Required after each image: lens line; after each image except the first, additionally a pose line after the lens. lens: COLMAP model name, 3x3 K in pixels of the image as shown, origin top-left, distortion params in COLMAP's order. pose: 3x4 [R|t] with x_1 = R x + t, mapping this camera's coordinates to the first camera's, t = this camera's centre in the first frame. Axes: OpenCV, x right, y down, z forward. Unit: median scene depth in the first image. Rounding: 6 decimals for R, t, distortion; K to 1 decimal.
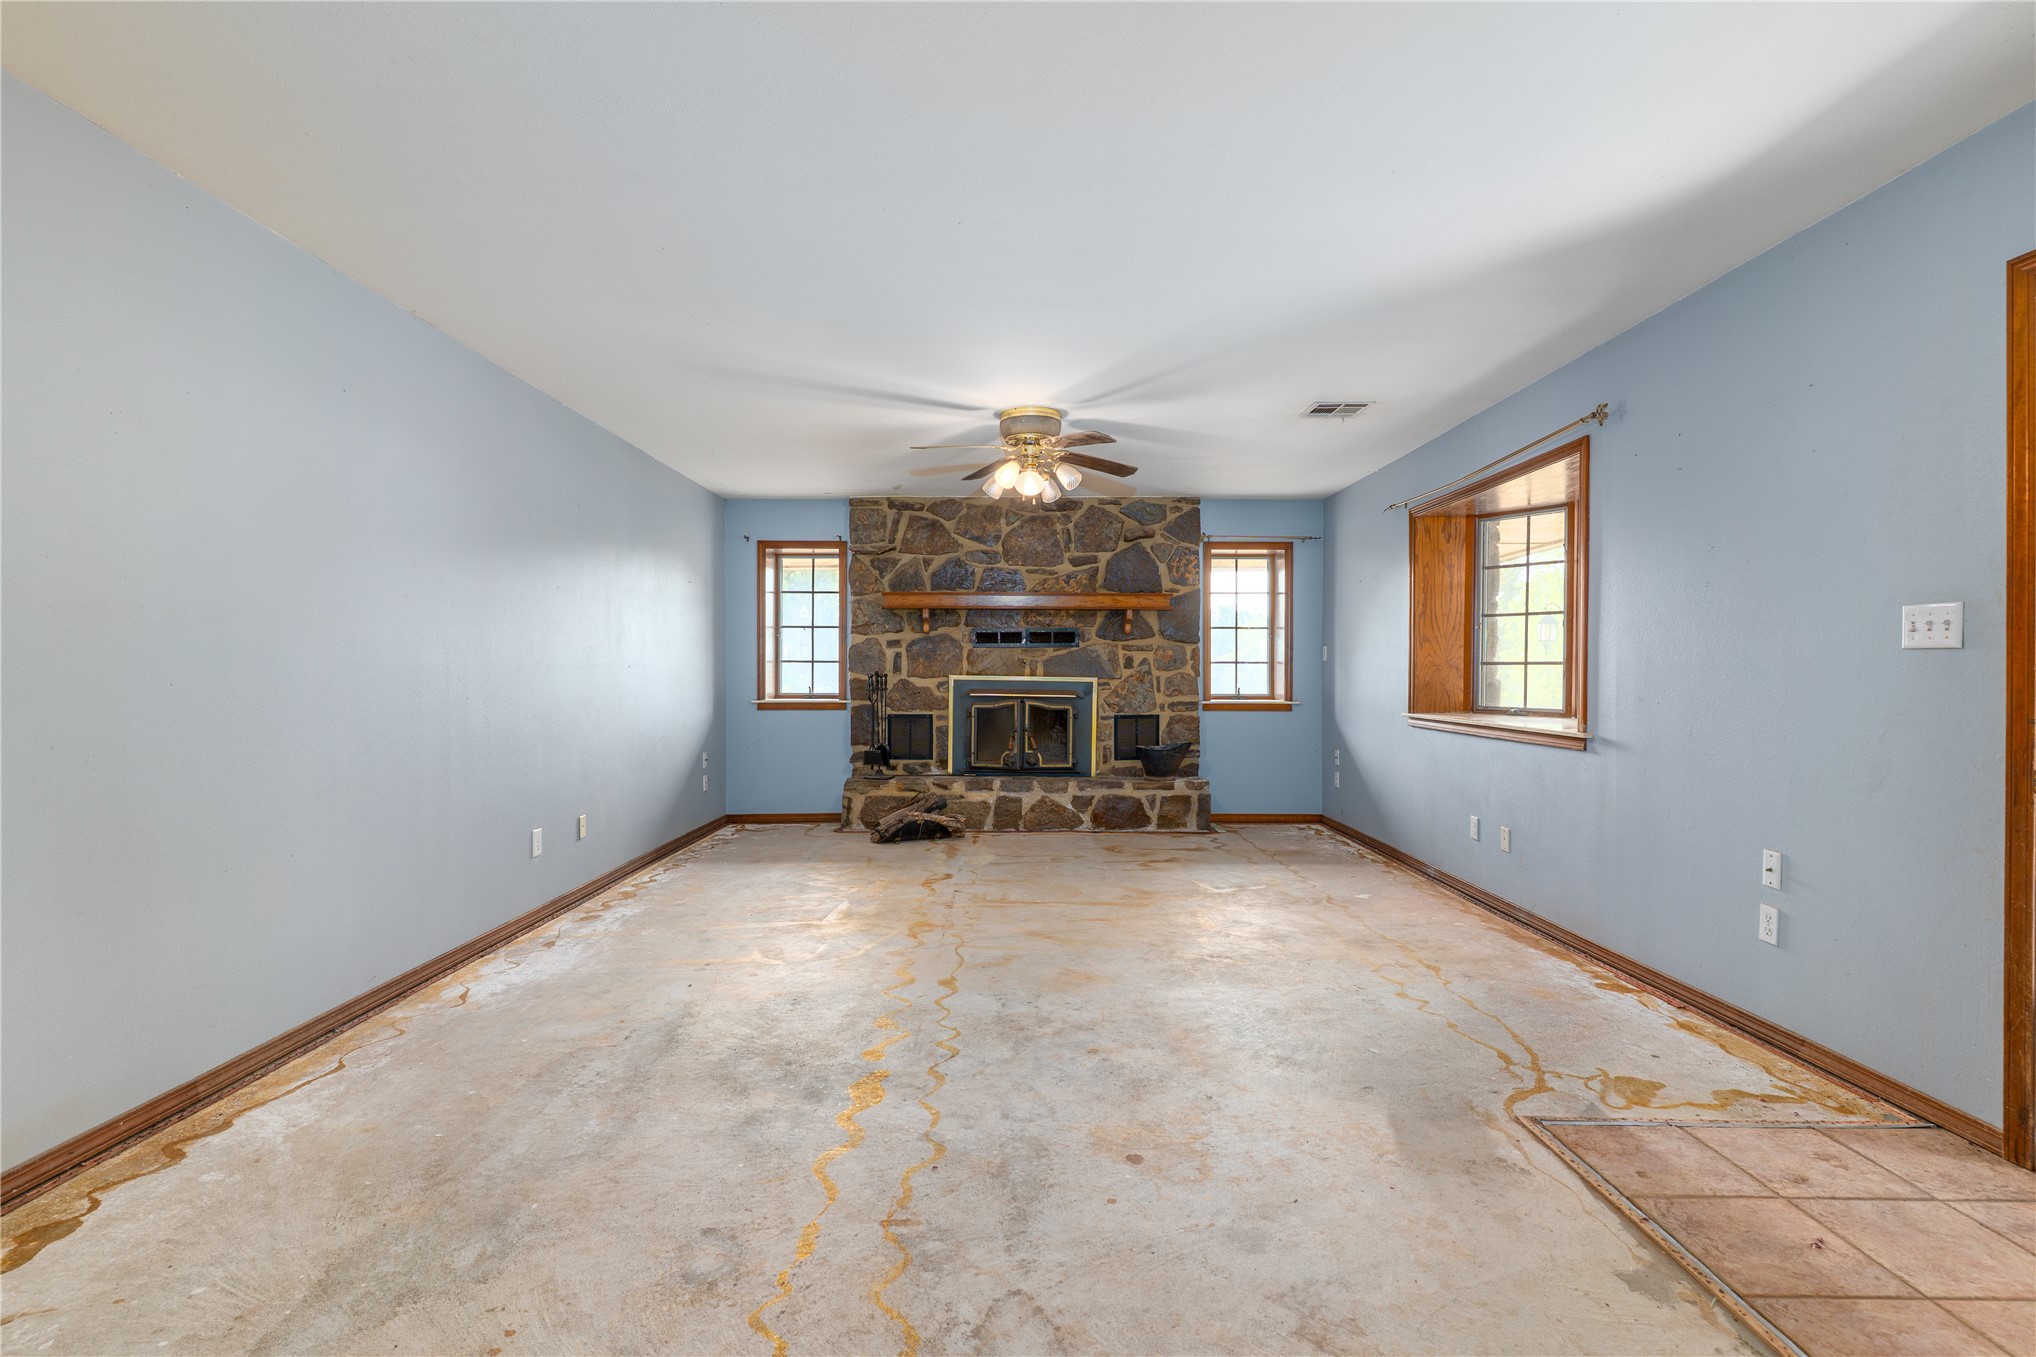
lens RADIAL K [[959.1, 0, 1018.0], [0, 959.1, 678.5], [0, 0, 1]] dist [-0.000899, -0.000387]
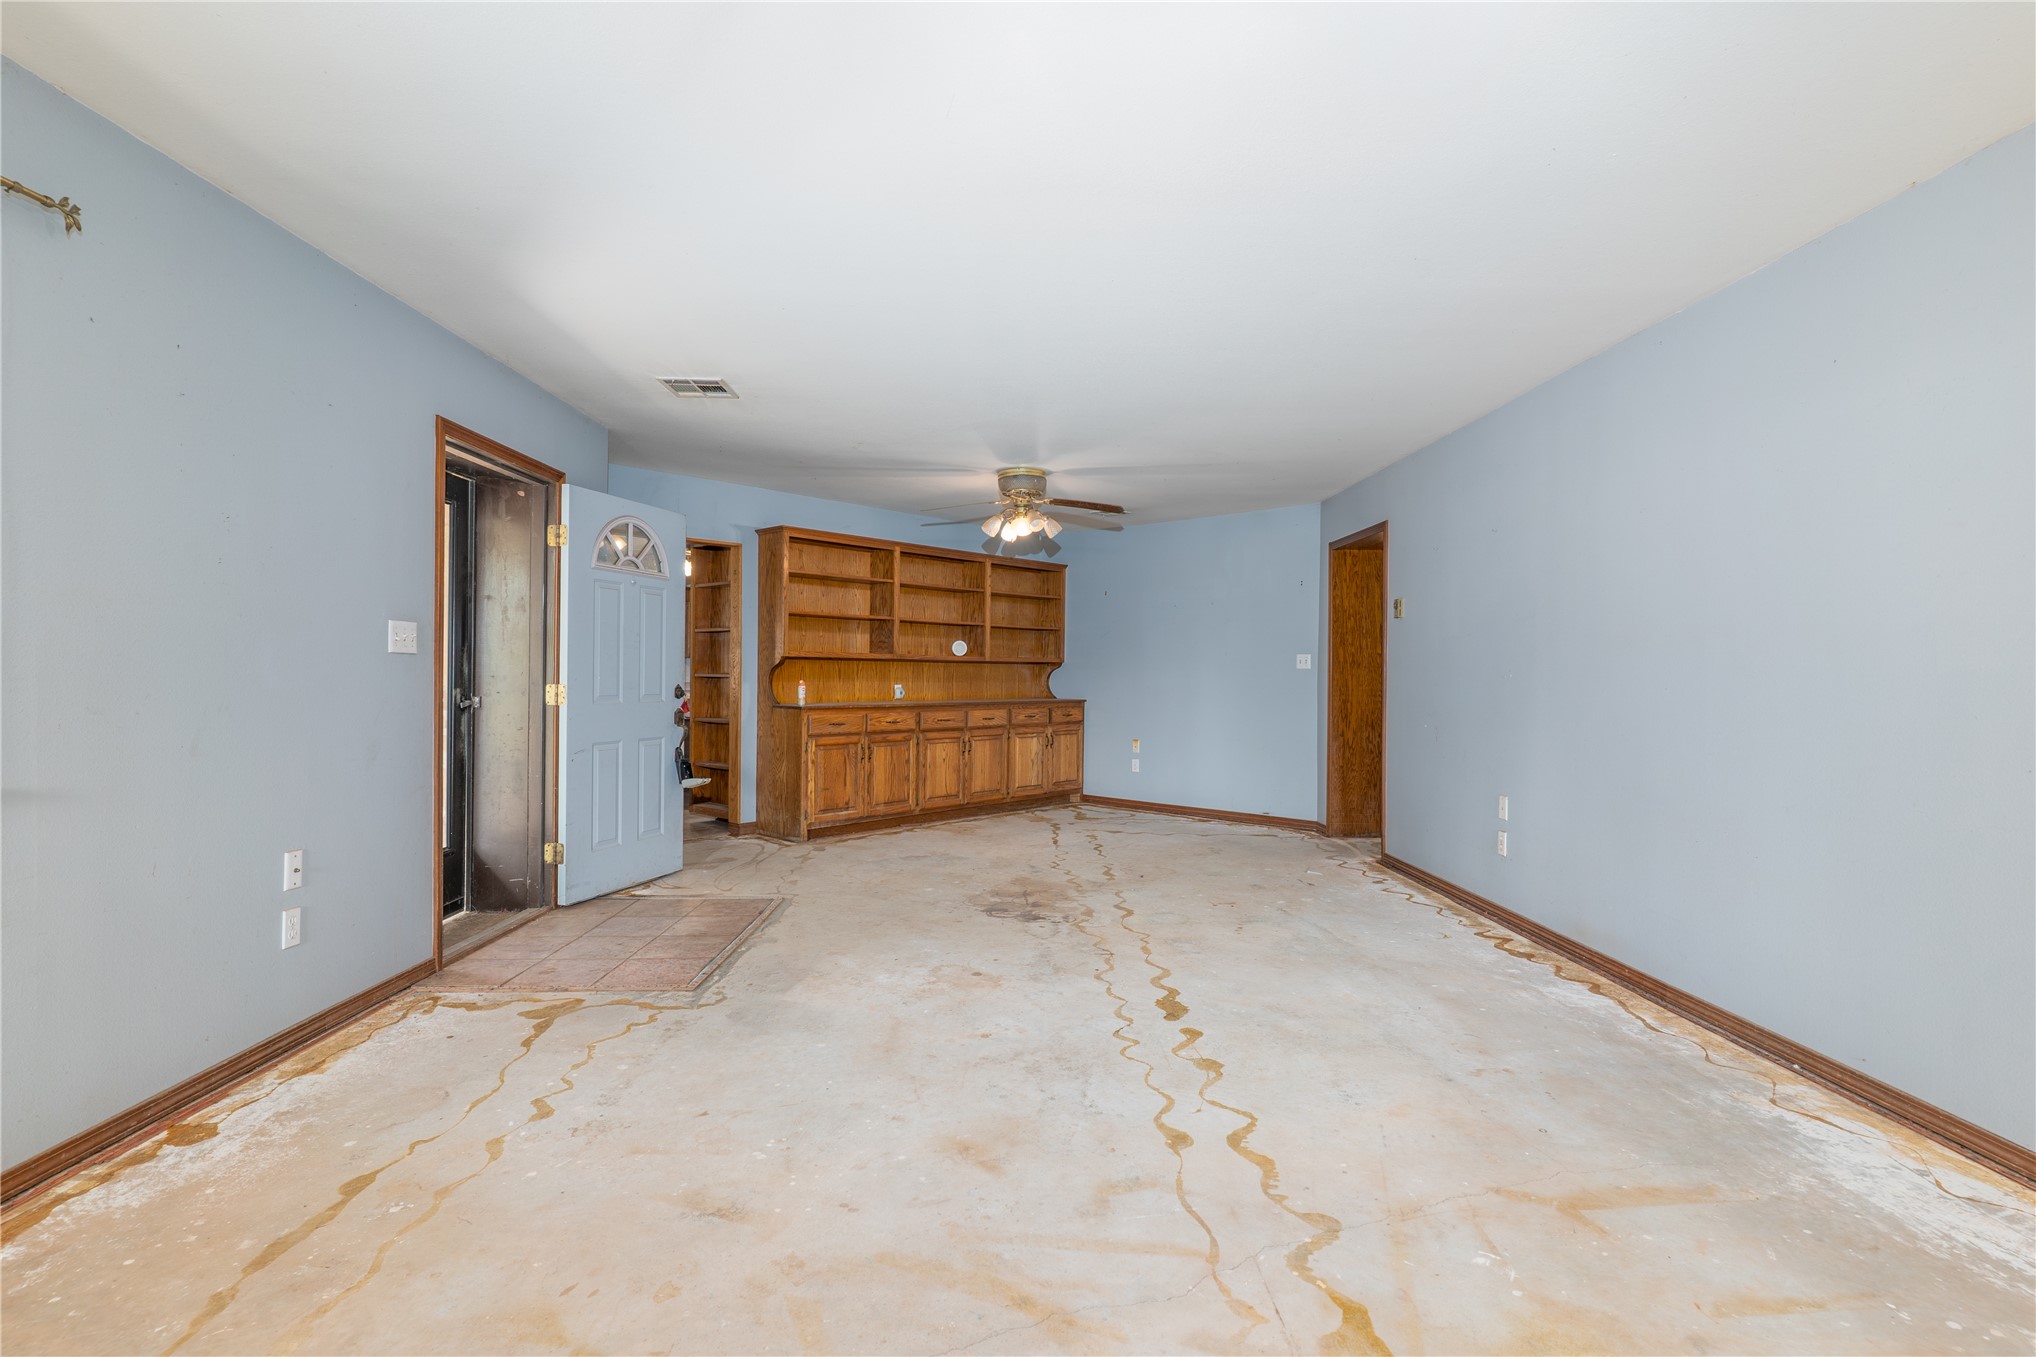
lens RADIAL K [[959.1, 0, 1018.0], [0, 959.1, 678.5], [0, 0, 1]] dist [-0.000899, -0.000387]
pose [[-0.999854, -0.007861, -0.015194, 0.066921], [-0.008038, 0.999900, 0.011633, -0.016274], [0.015101, 0.011753, -0.999817, 2.189130]]
